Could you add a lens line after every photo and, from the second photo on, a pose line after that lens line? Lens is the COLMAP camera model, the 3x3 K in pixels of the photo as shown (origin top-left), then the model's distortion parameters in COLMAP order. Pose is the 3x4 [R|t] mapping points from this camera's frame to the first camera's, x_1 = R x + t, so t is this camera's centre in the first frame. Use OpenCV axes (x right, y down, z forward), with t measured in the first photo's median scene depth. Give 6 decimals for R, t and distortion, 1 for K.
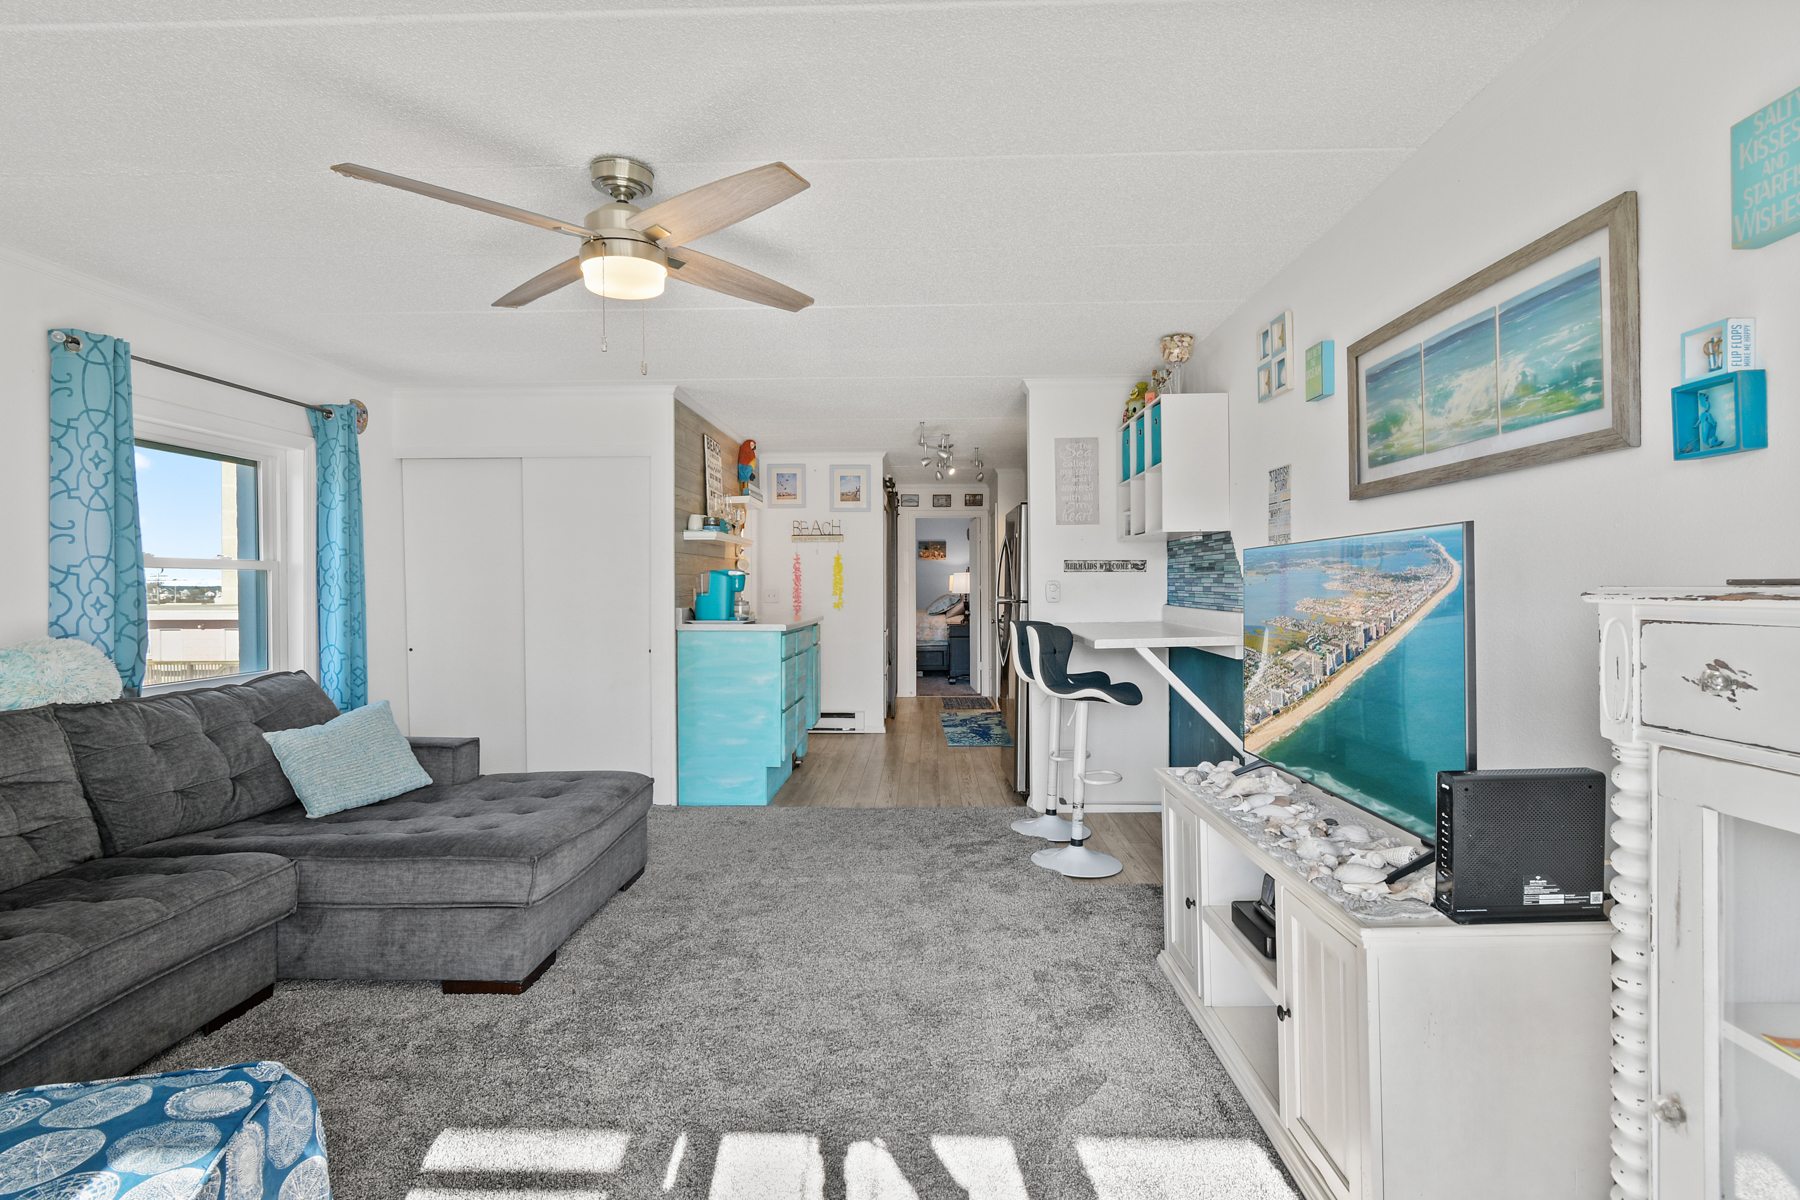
lens RADIAL K [[839.8, 0, 900.0], [0, 839.8, 600.0], [0, 0, 1]] dist [-0.000630, -0.000030]
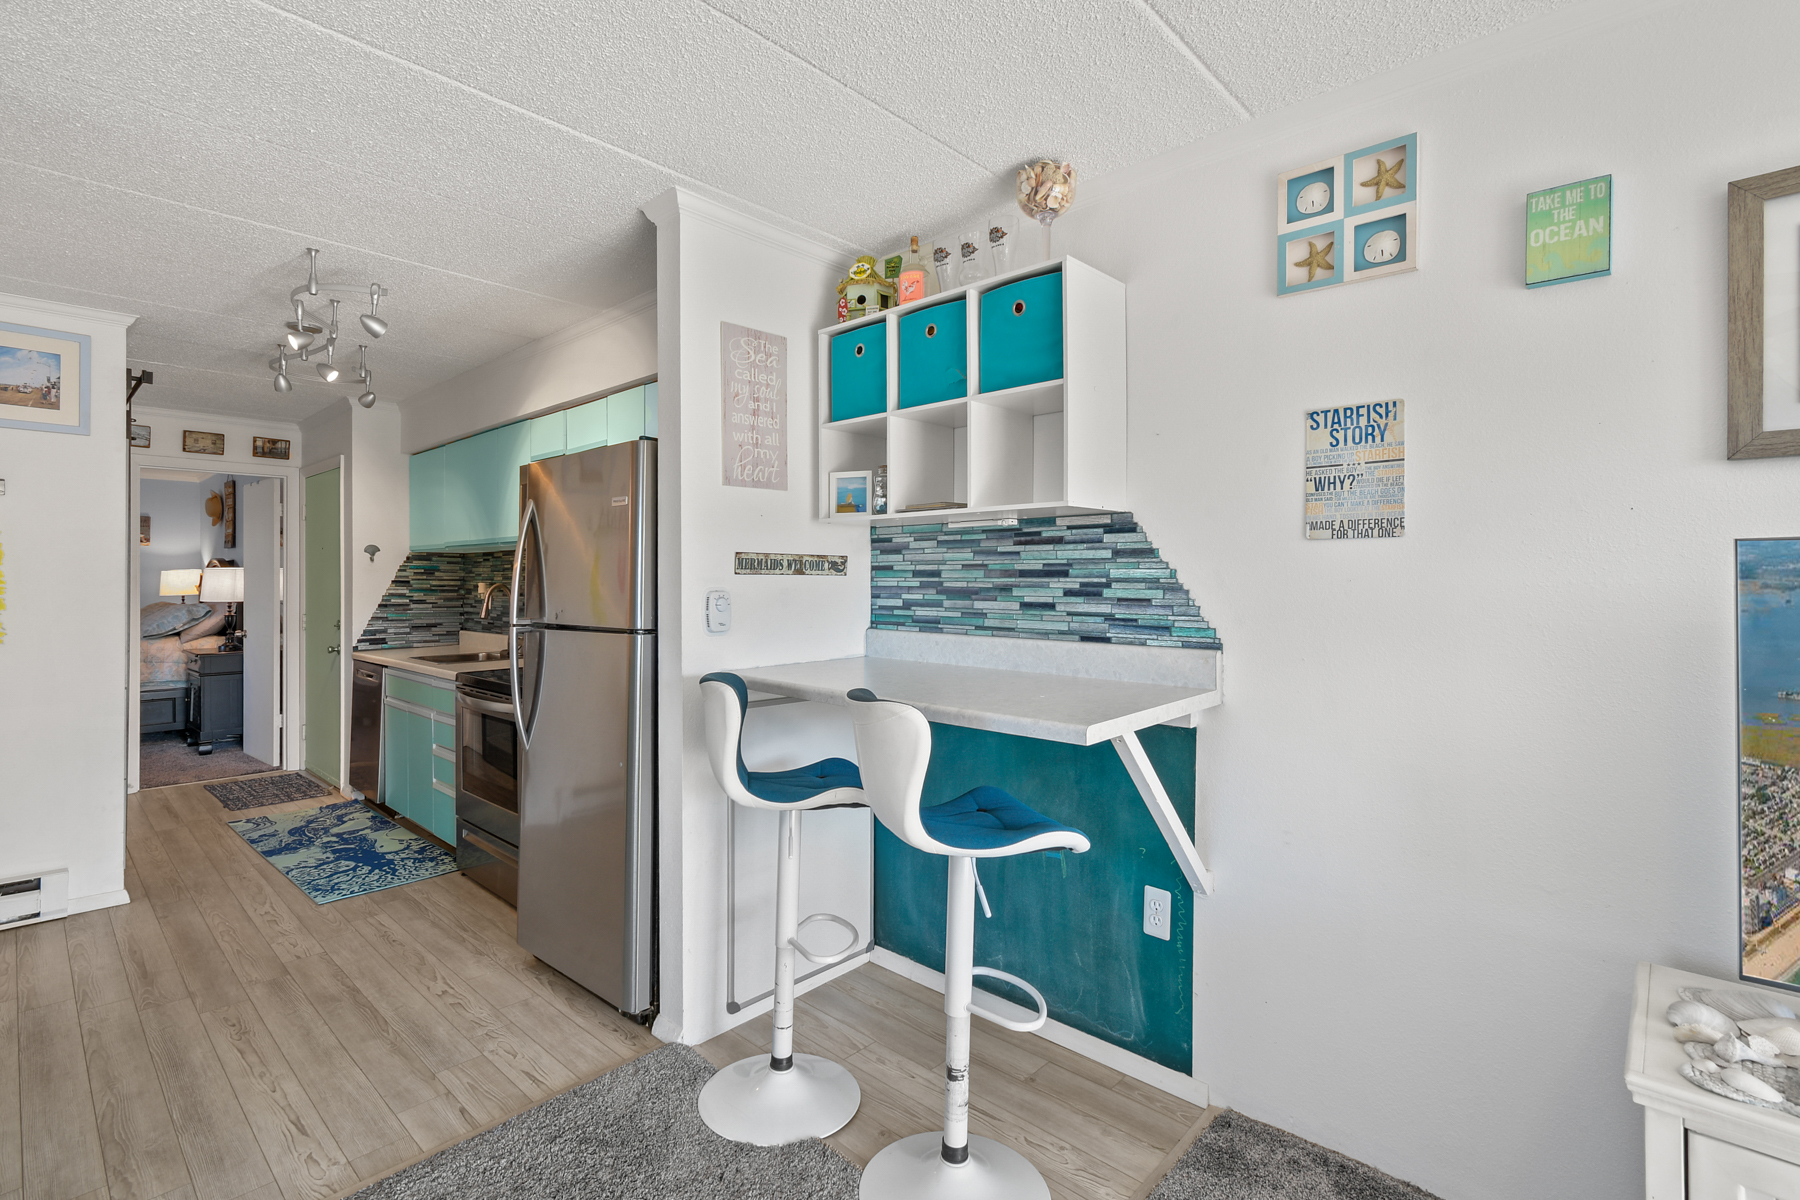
lens RADIAL K [[835.5, 0, 895.2], [0, 835.5, 576.7], [0, 0, 1]] dist [0.003129, -0.001020]
pose [[0.667136, 0.009186, 0.744880, -0.131854], [0.010003, 0.999723, -0.021288, -0.019550], [-0.744869, 0.021654, 0.666859, 0.570997]]
